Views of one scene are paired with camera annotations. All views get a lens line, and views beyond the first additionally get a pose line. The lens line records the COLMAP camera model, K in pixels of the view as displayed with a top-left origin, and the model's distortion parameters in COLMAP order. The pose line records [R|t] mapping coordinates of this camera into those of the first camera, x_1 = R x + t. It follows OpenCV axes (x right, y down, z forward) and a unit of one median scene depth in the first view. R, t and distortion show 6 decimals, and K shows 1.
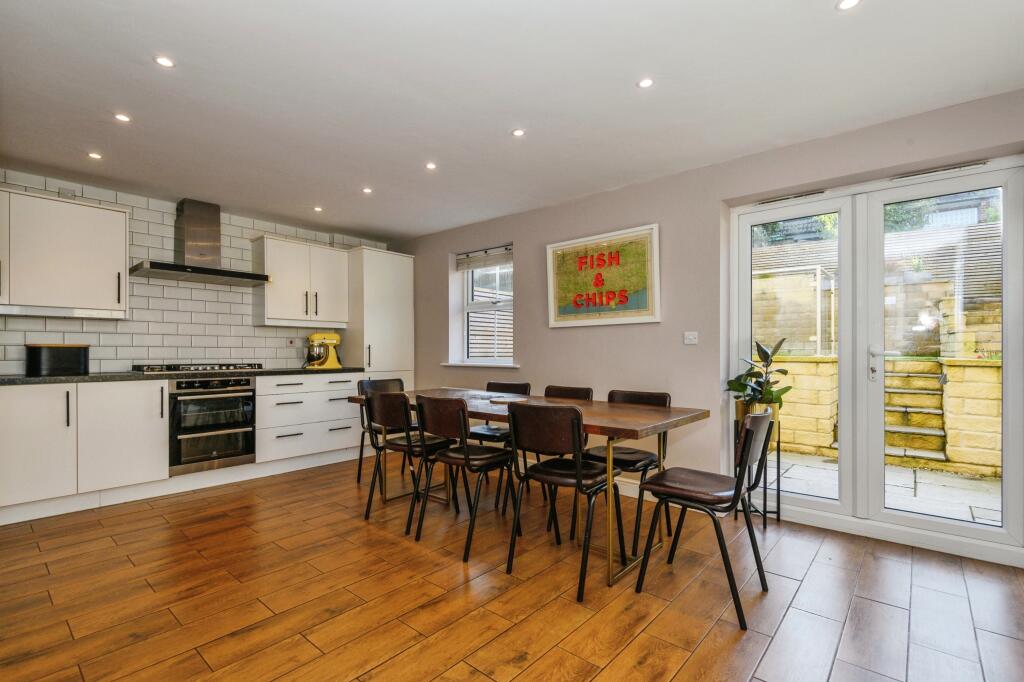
lens RADIAL K [[470.7, 0, 516.9], [0, 470.7, 343.8], [0, 0, 1]] dist [0.043932, -0.024302]
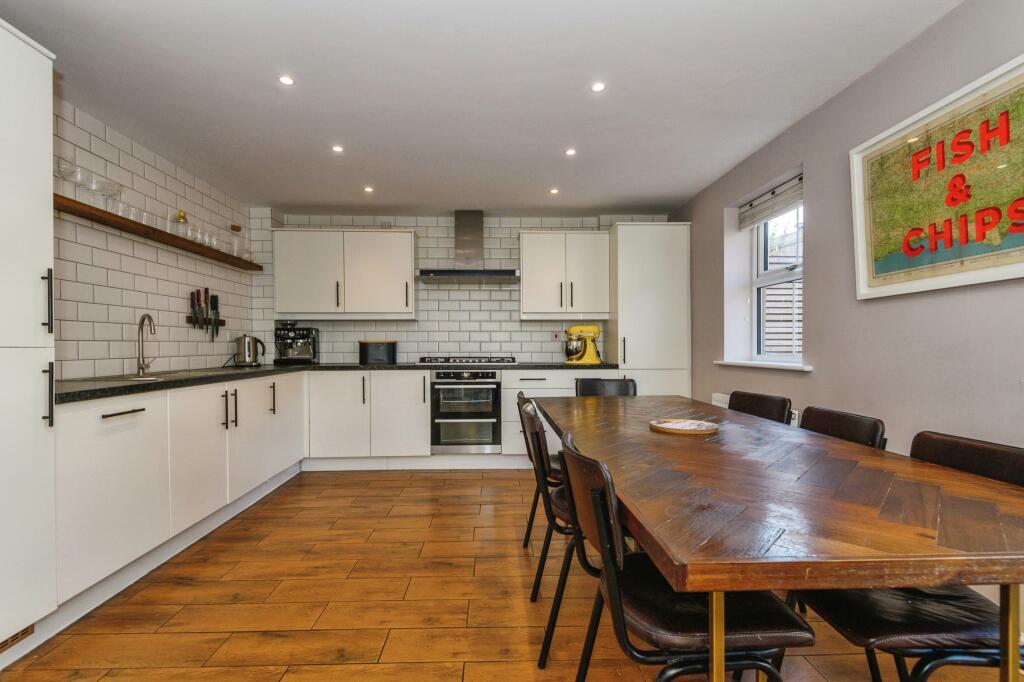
lens RADIAL K [[470.7, 0, 516.9], [0, 470.7, 343.8], [0, 0, 1]] dist [0.043932, -0.024302]
pose [[0.667109, -0.007380, -0.744924, 0.233984], [0.016725, 0.999847, 0.005073, 0.007864], [0.744772, -0.015844, 0.667131, 0.354155]]
